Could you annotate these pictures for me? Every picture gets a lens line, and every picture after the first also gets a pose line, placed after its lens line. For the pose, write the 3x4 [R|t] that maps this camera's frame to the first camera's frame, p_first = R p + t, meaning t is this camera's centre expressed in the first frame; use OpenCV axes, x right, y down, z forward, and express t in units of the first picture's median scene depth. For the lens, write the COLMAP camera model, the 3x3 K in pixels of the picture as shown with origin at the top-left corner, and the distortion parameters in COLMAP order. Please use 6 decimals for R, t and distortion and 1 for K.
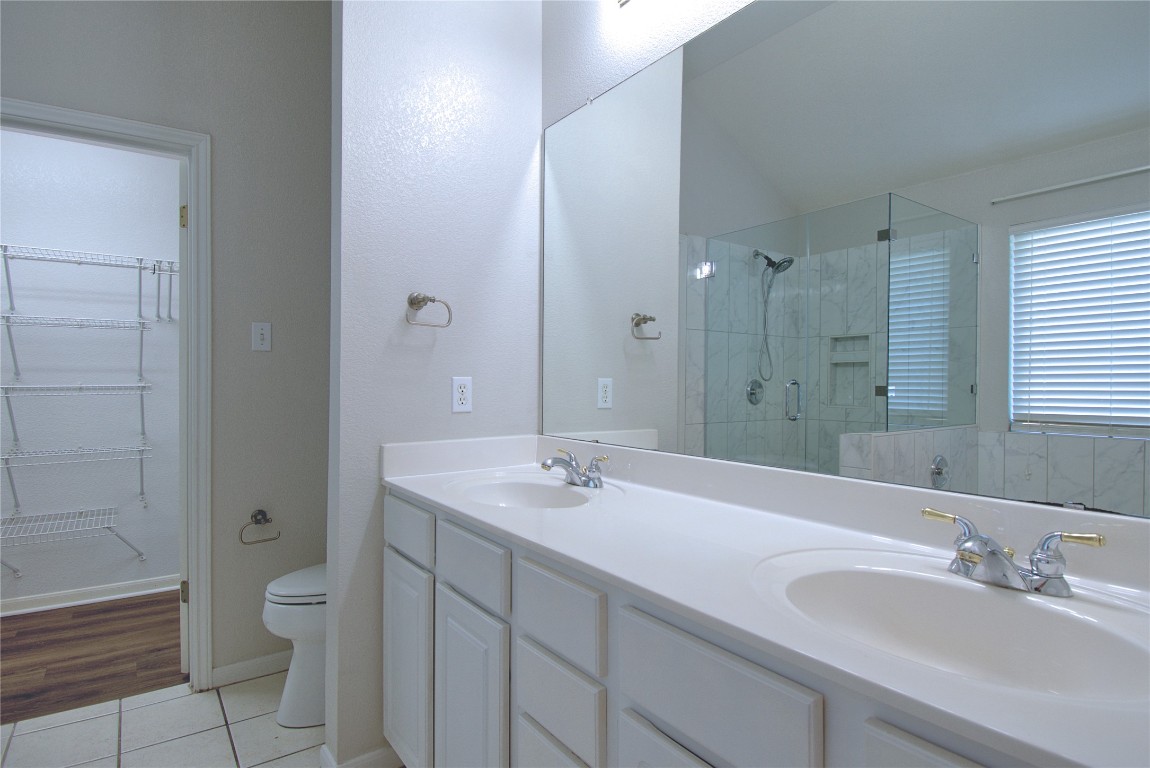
lens RADIAL K [[602.0, 0, 568.4], [0, 602.0, 381.7], [0, 0, 1]] dist [0.012394, -0.023623]
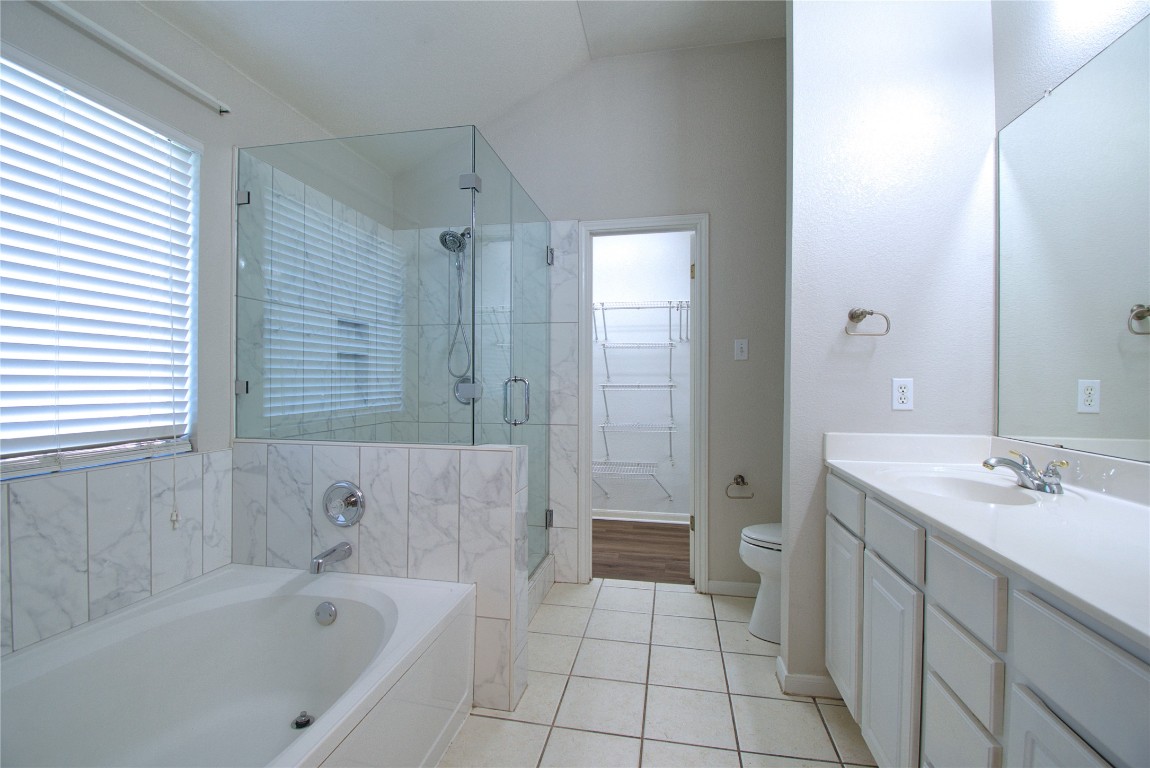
lens RADIAL K [[602.0, 0, 568.4], [0, 602.0, 381.7], [0, 0, 1]] dist [0.012394, -0.023623]
pose [[0.684536, 0.001612, -0.728977, 0.233821], [-0.004215, 0.999990, -0.001747, 0.002886], [0.728967, 0.004269, 0.684536, -0.240232]]
